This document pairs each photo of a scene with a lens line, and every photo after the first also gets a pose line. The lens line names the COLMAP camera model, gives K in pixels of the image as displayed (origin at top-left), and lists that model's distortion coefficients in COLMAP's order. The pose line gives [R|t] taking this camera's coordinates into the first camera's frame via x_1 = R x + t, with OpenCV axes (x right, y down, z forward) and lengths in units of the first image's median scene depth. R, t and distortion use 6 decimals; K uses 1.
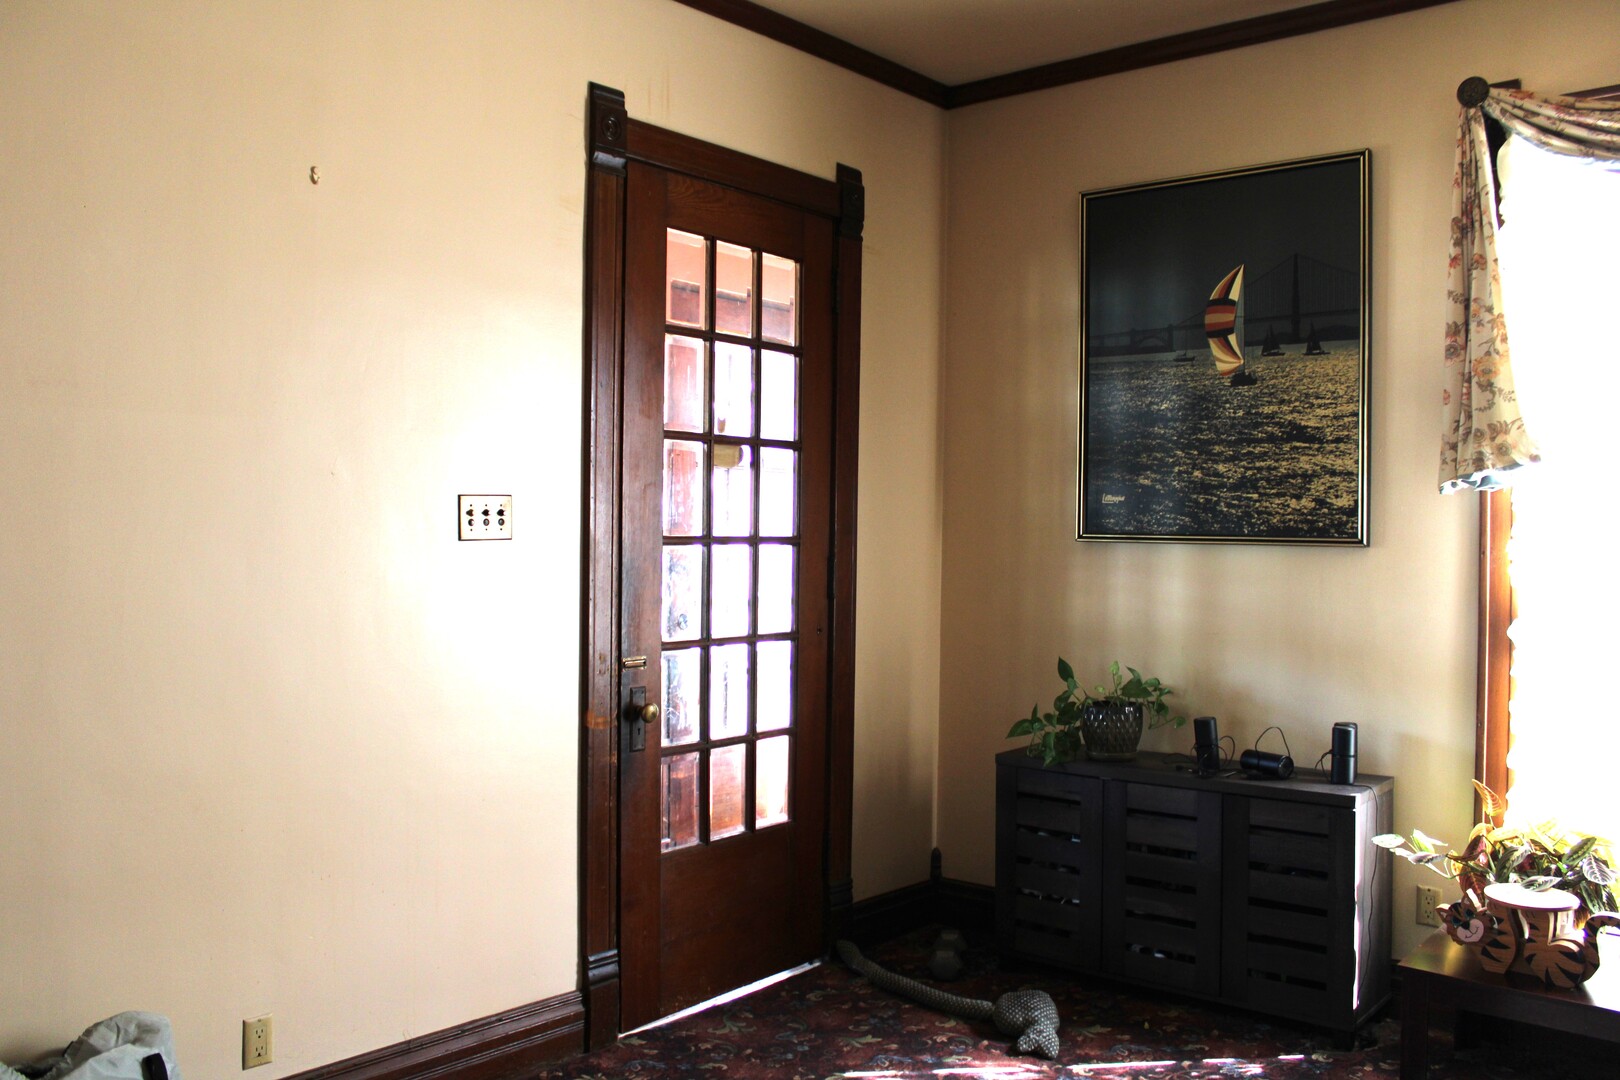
lens RADIAL K [[1377.6, 0, 802.6], [0, 1377.6, 516.7], [0, 0, 1]] dist [-0.156577, 0.134259]
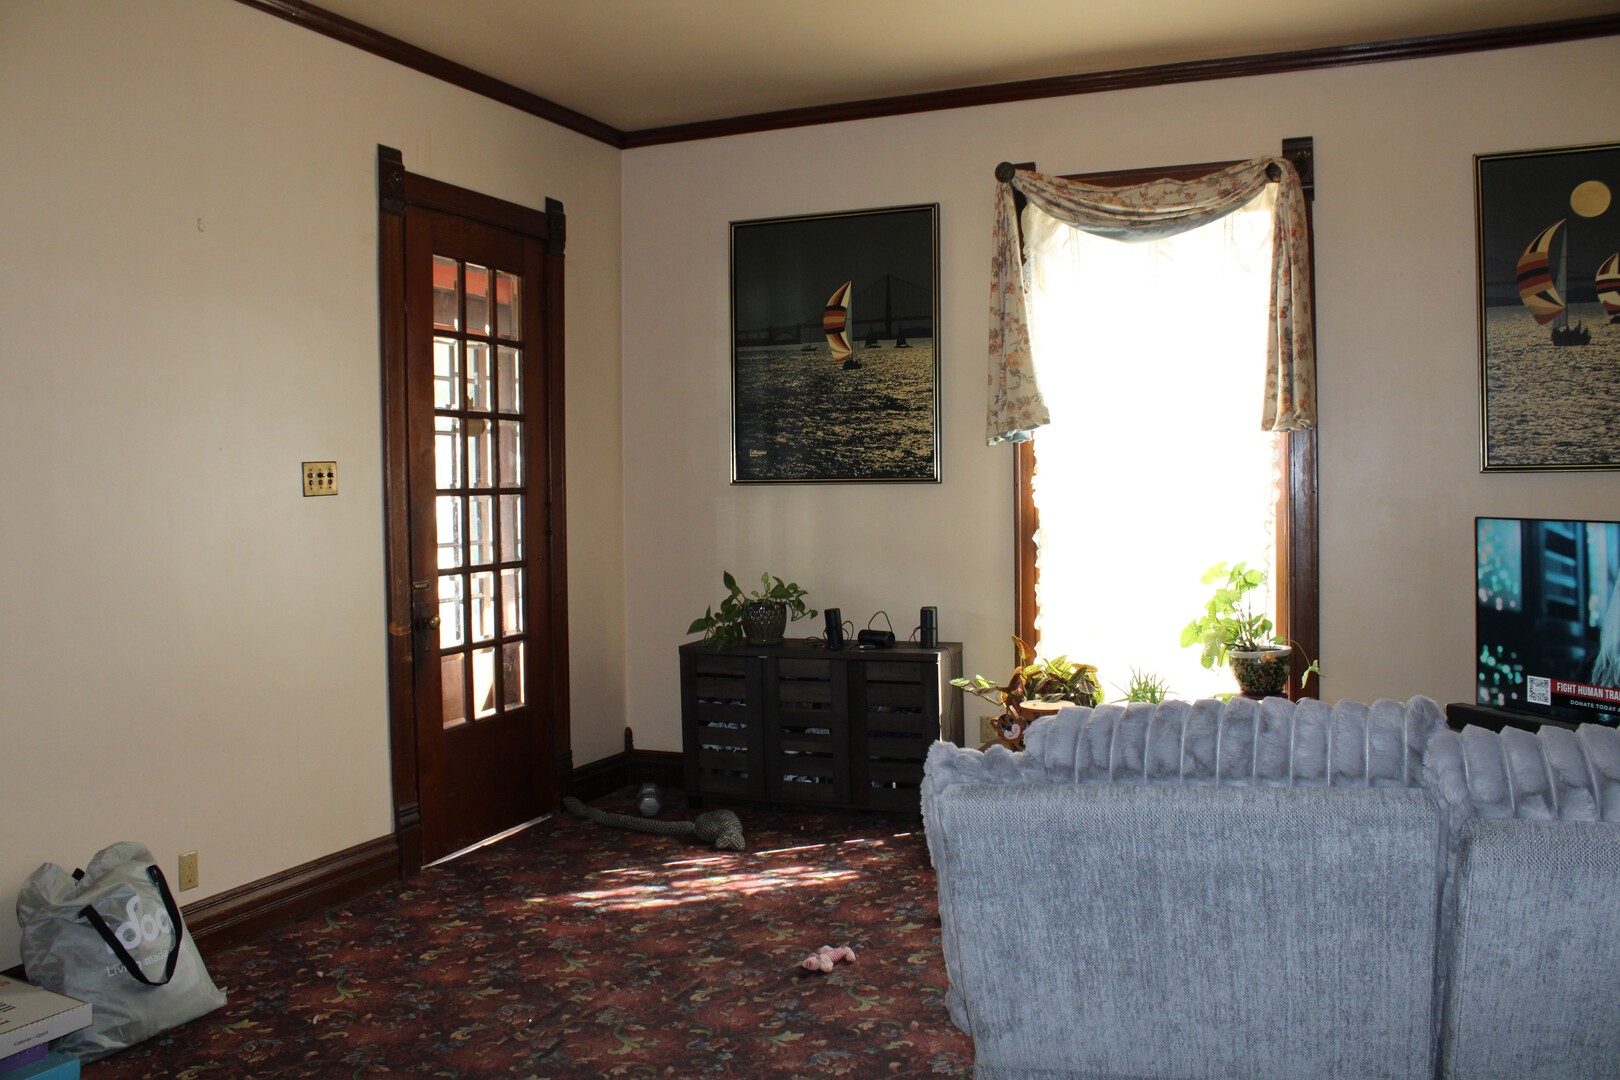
lens RADIAL K [[1377.6, 0, 802.6], [0, 1377.6, 516.7], [0, 0, 1]] dist [-0.156577, 0.134259]
pose [[0.955579, -0.033817, 0.292789, -0.143220], [0.023615, 0.998987, 0.038309, -0.001558], [-0.293788, -0.029693, 0.955409, -0.340123]]
